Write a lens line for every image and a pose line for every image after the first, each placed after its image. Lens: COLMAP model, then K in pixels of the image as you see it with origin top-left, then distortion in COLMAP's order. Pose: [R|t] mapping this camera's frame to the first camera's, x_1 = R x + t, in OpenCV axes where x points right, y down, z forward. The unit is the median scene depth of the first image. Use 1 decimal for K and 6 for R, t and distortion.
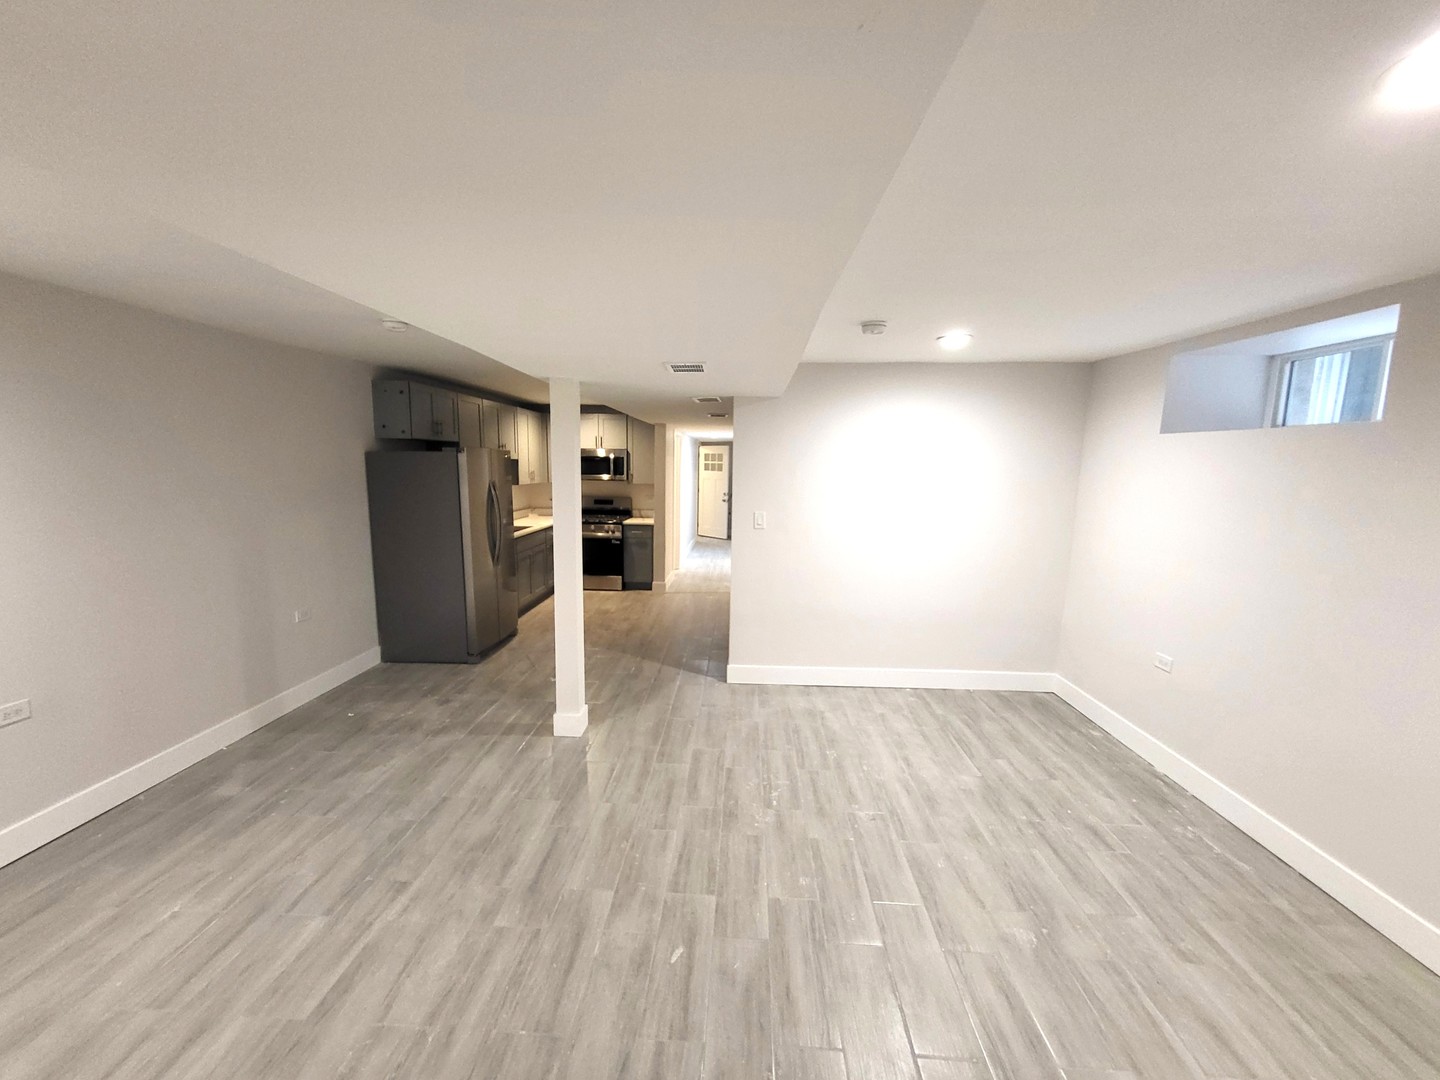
lens RADIAL K [[579.9, 0, 719.9], [0, 579.9, 543.5], [0, 0, 1]] dist [0.012968, -0.004329]
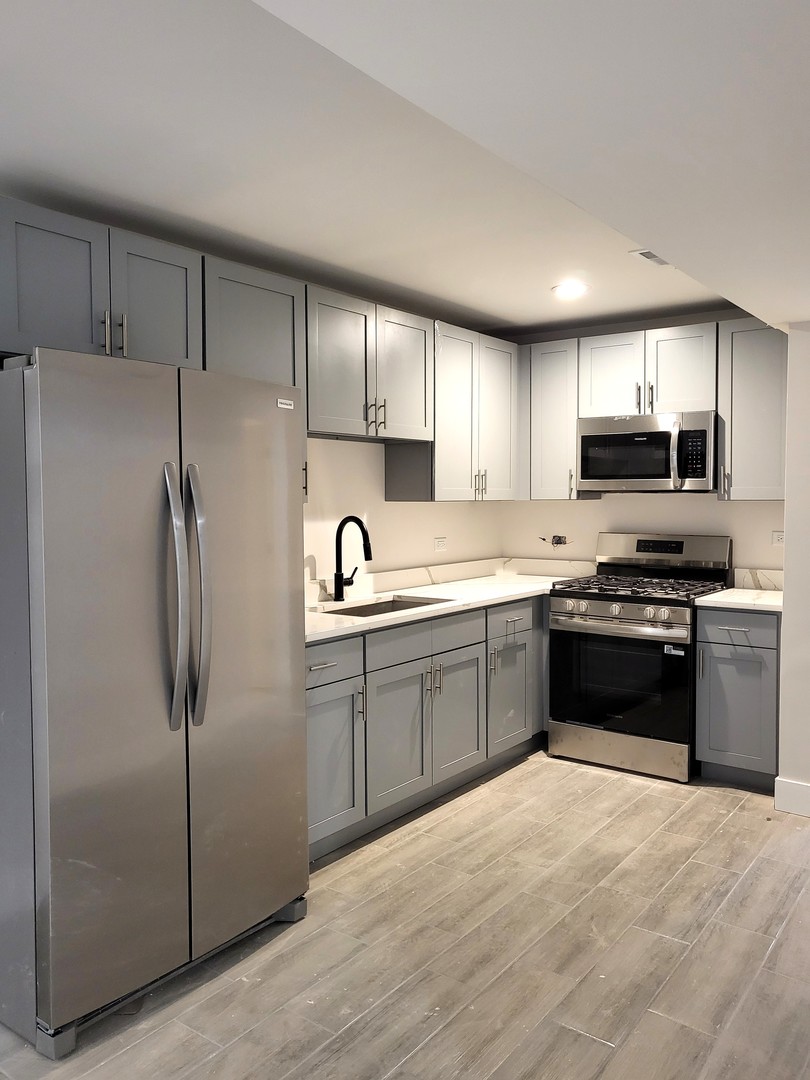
lens RADIAL K [[823.9, 0, 404.4], [0, 823.9, 540.1], [0, 0, 1]] dist [-0.003302, 0.001515]
pose [[0.821984, 0.010543, -0.569413, -0.018761], [-0.062103, 0.995526, -0.071218, -0.025317], [0.566114, 0.093902, 0.818961, 0.450251]]
